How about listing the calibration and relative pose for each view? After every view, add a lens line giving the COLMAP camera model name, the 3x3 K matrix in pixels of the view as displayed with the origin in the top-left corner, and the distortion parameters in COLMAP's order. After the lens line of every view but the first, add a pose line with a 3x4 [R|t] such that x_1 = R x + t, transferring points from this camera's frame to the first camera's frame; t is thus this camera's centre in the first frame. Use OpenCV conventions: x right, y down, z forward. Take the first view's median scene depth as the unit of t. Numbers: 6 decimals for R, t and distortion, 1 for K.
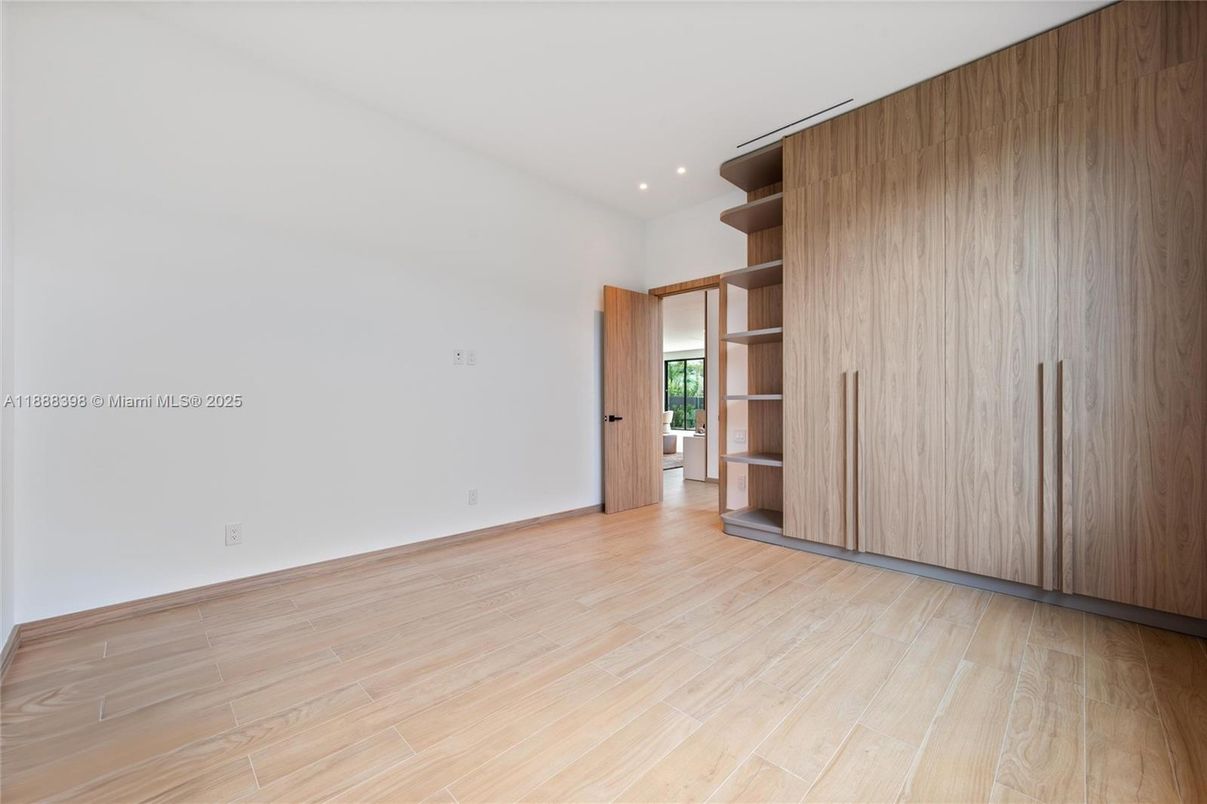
lens RADIAL K [[415.3, 0, 605.2], [0, 415.3, 396.8], [0, 0, 1]] dist [-0.000055, -0.000042]
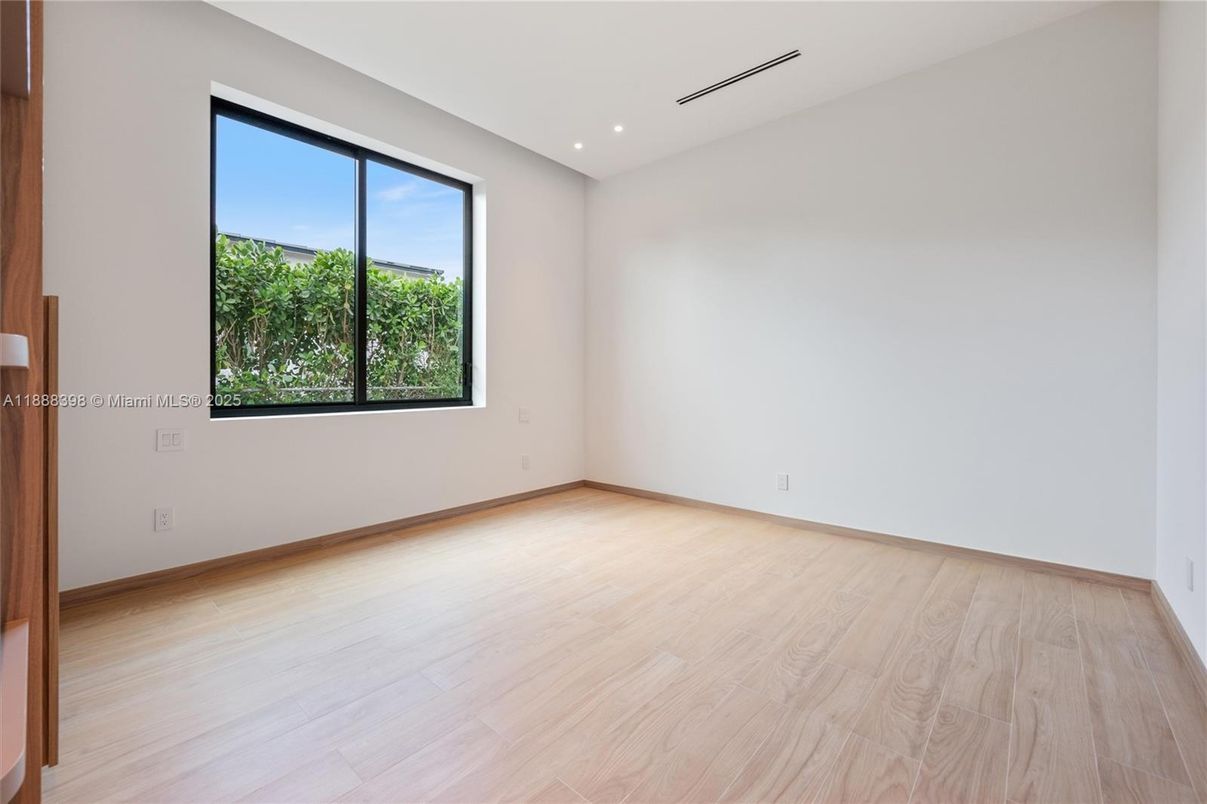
lens RADIAL K [[415.9, 0, 600.8], [0, 415.9, 386.5], [0, 0, 1]] dist [0.000726, 0.000001]
pose [[-0.994573, 0.000540, -0.104035, 0.173944], [0.000855, 0.999995, -0.002980, 0.032128], [0.104033, -0.003053, -0.994569, 2.011368]]
